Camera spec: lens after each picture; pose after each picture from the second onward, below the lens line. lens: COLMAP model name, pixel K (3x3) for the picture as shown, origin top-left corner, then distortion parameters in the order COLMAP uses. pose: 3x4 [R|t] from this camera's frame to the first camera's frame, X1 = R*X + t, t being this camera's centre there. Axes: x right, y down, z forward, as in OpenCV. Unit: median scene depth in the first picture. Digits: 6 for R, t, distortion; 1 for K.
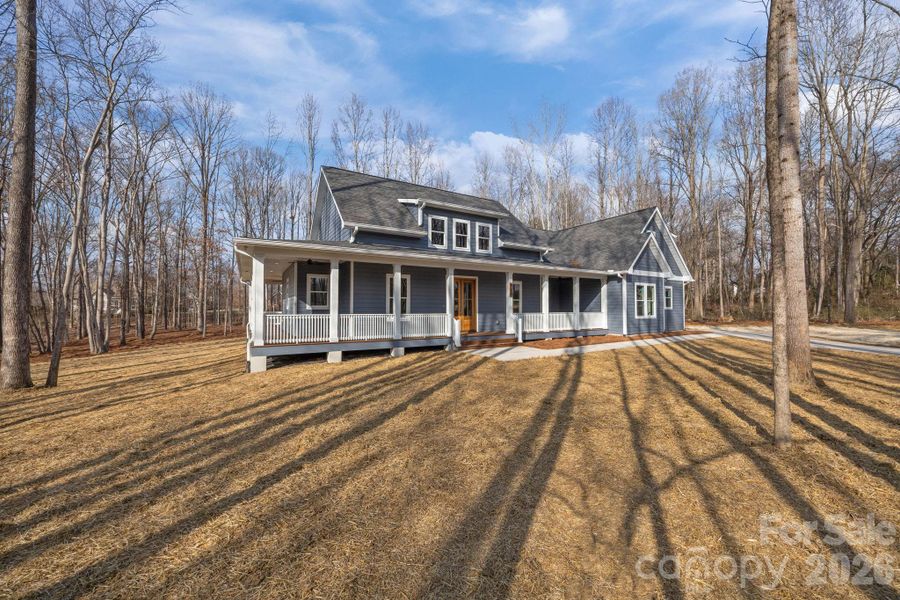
lens RADIAL K [[344.6, 0, 450.3], [0, 344.6, 292.2], [0, 0, 1]] dist [0.000129, 0.000036]
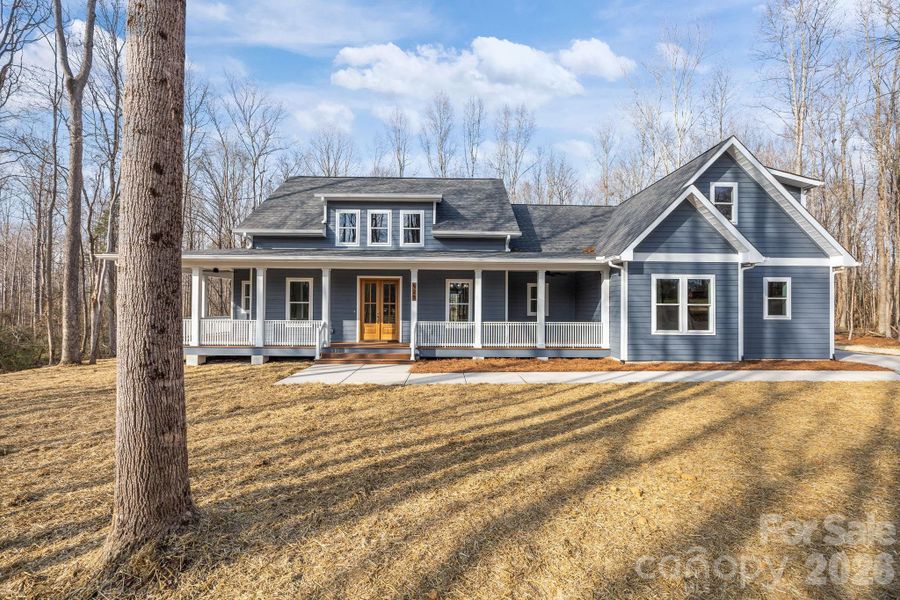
lens RADIAL K [[342.6, 0, 470.6], [0, 342.6, 305.2], [0, 0, 1]] dist [0.000067, 0.000058]
pose [[0.866994, -0.007210, -0.498267, 0.672316], [0.014037, 0.999852, 0.009957, 0.018974], [0.498121, -0.015626, 0.866967, 0.395036]]
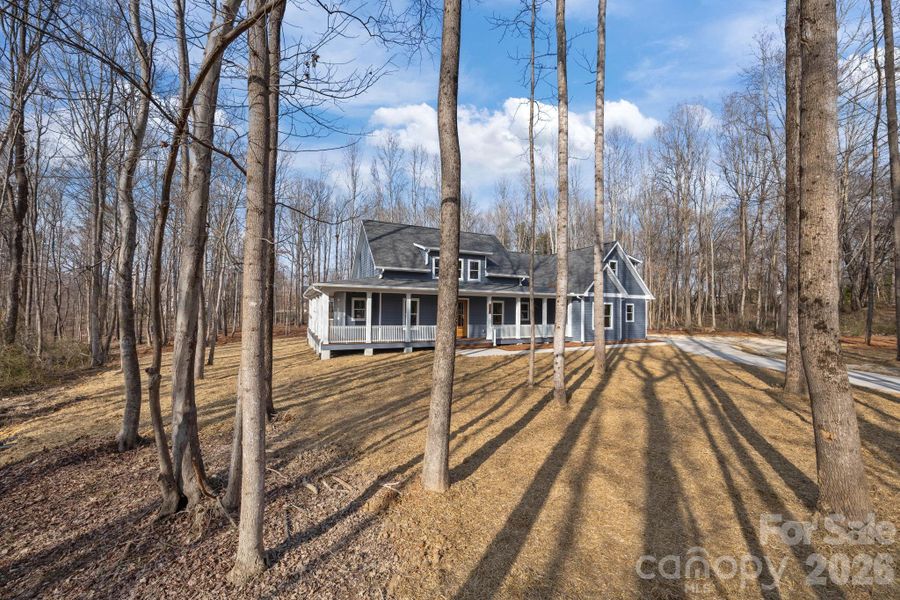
lens RADIAL K [[344.6, 0, 450.3], [0, 344.6, 292.2], [0, 0, 1]] dist [0.000129, 0.000036]
pose [[0.994828, 0.007748, -0.101282, 0.156594], [-0.008087, 0.999963, -0.002932, -0.069716], [0.101255, 0.003736, 0.994853, -0.432928]]
